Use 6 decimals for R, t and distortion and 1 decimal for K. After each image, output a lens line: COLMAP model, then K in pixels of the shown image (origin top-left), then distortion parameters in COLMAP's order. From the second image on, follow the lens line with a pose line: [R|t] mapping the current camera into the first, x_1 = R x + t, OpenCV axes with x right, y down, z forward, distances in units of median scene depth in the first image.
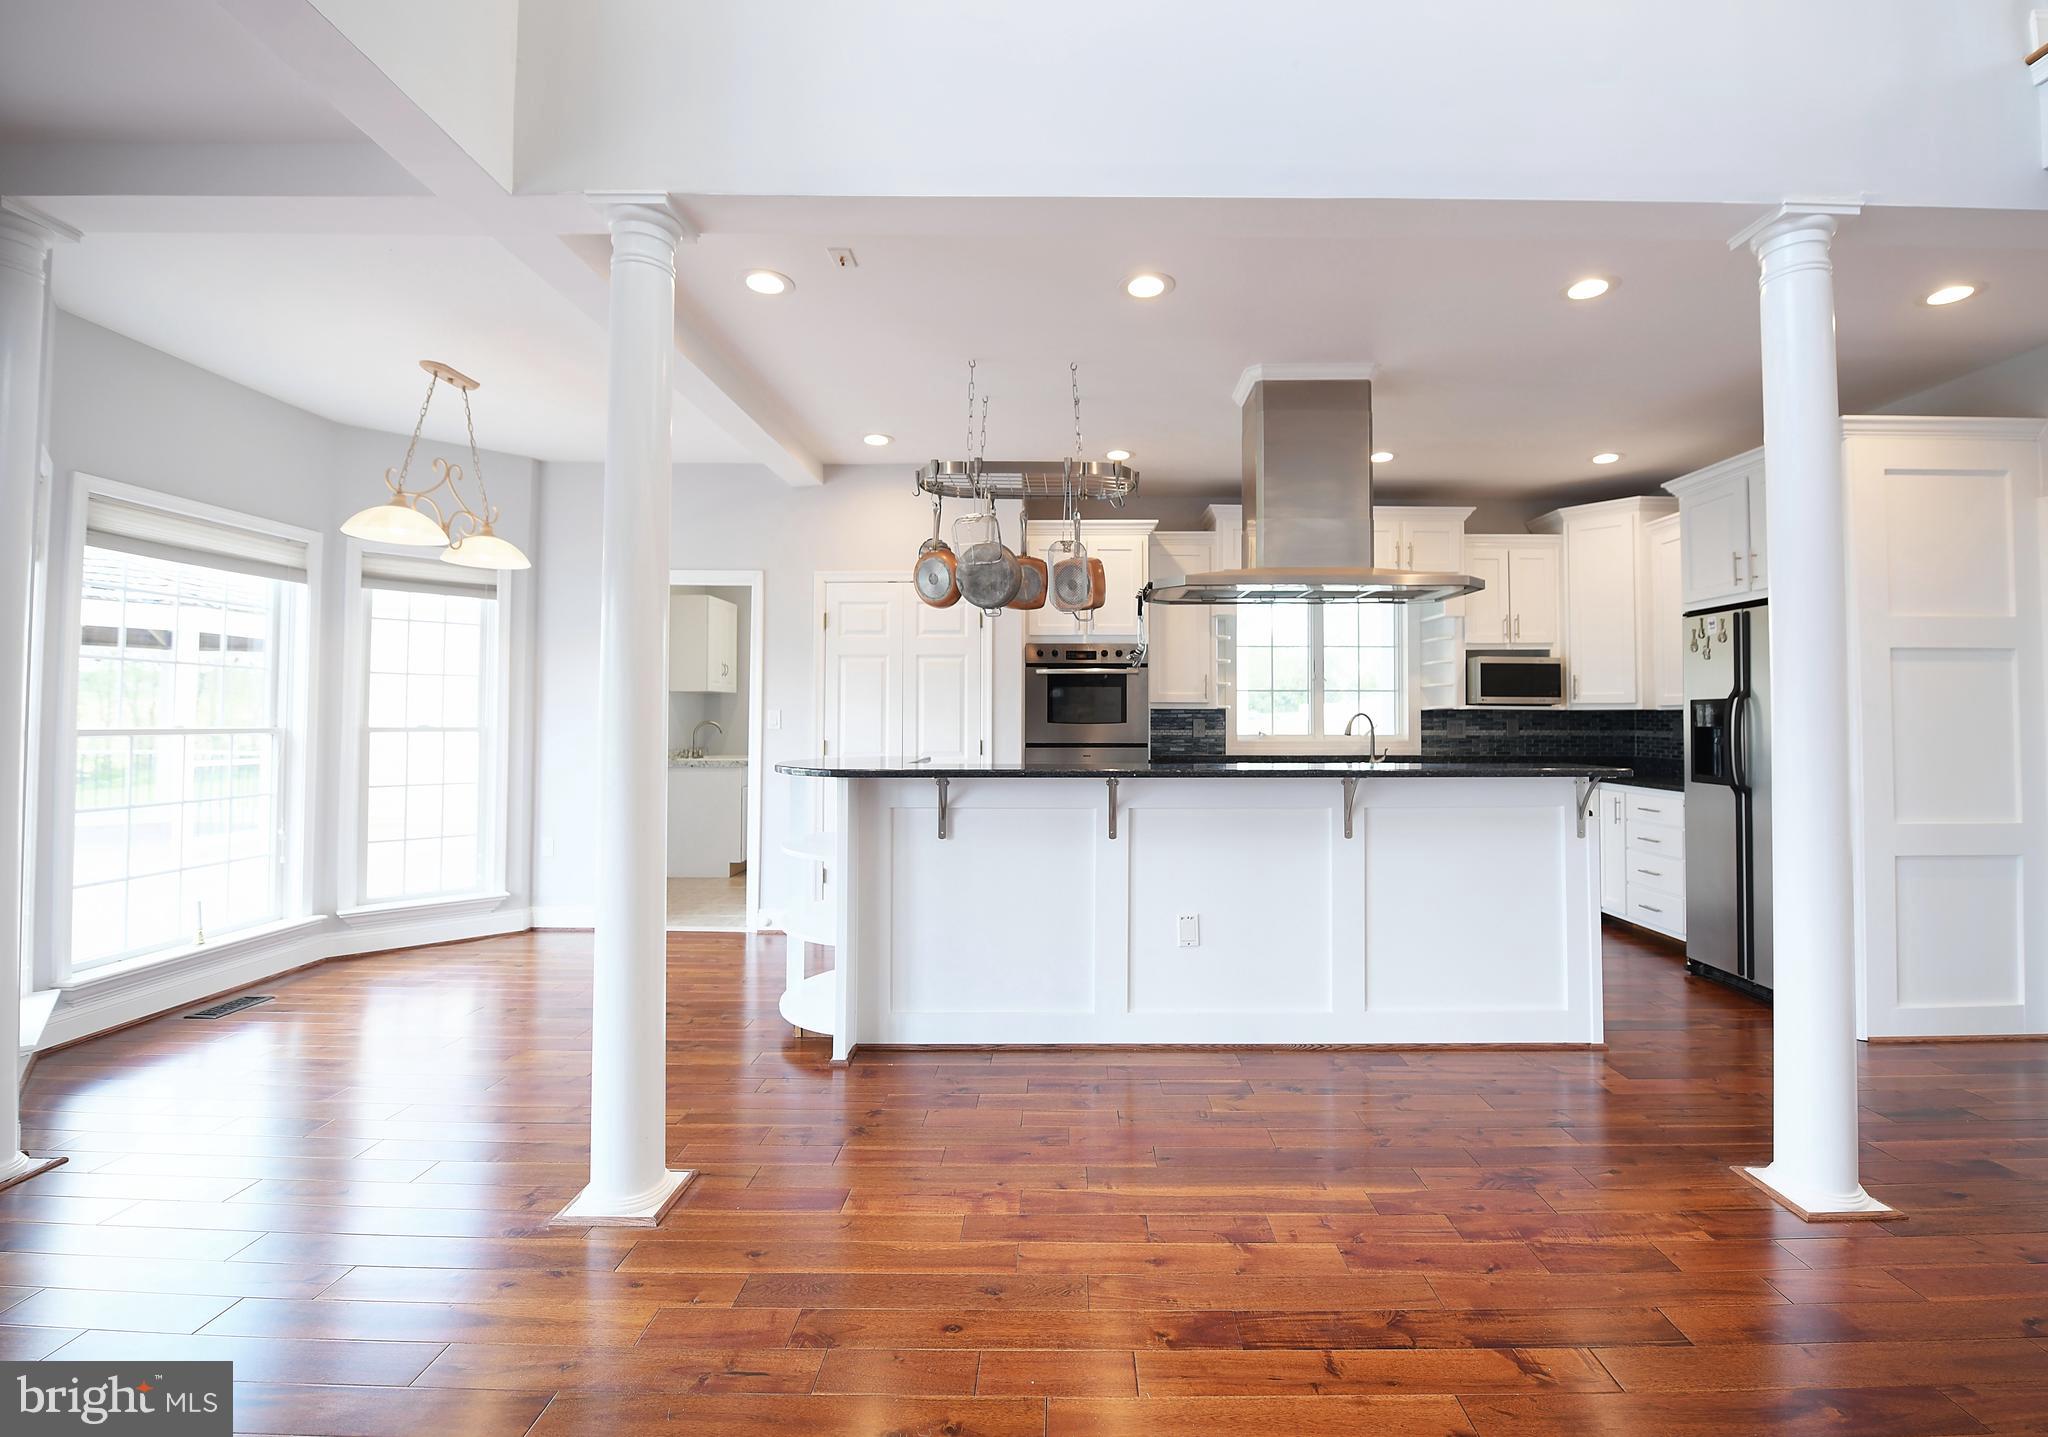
lens RADIAL K [[890.4, 0, 1063.6], [0, 890.4, 691.6], [0, 0, 1]] dist [-0.016529, -0.002194]
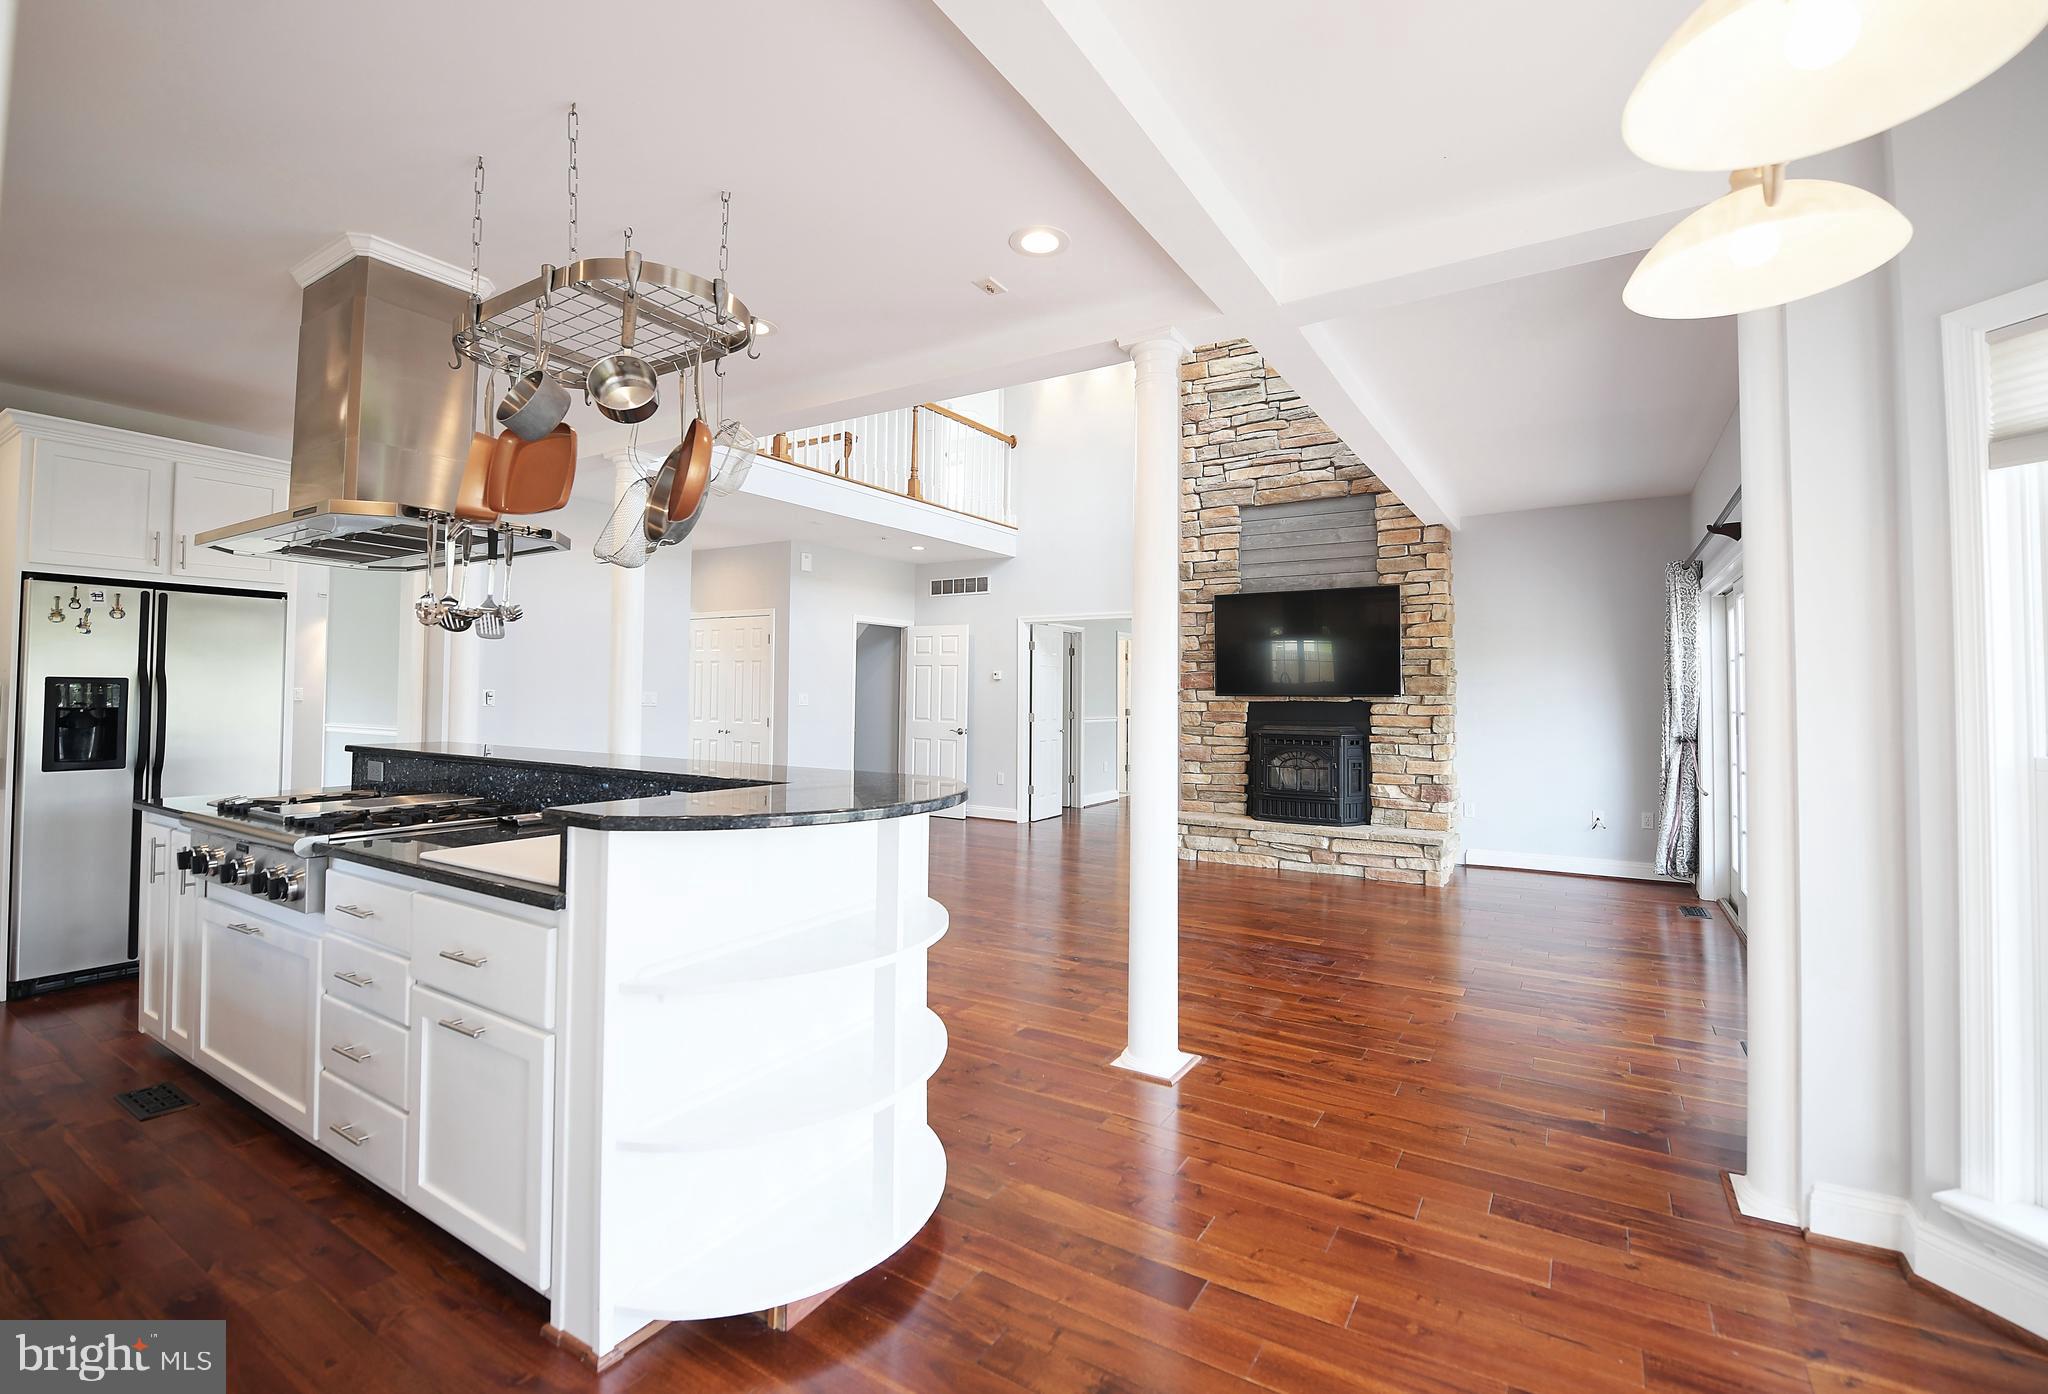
lens RADIAL K [[878.0, 0, 1052.0], [0, 878.0, 669.9], [0, 0, 1]] dist [-0.015456, -0.000146]
pose [[-0.856142, 0.003998, 0.516725, -0.486747], [-0.028023, 0.998139, -0.054152, 0.017534], [-0.515980, -0.060842, -0.854437, 1.042635]]
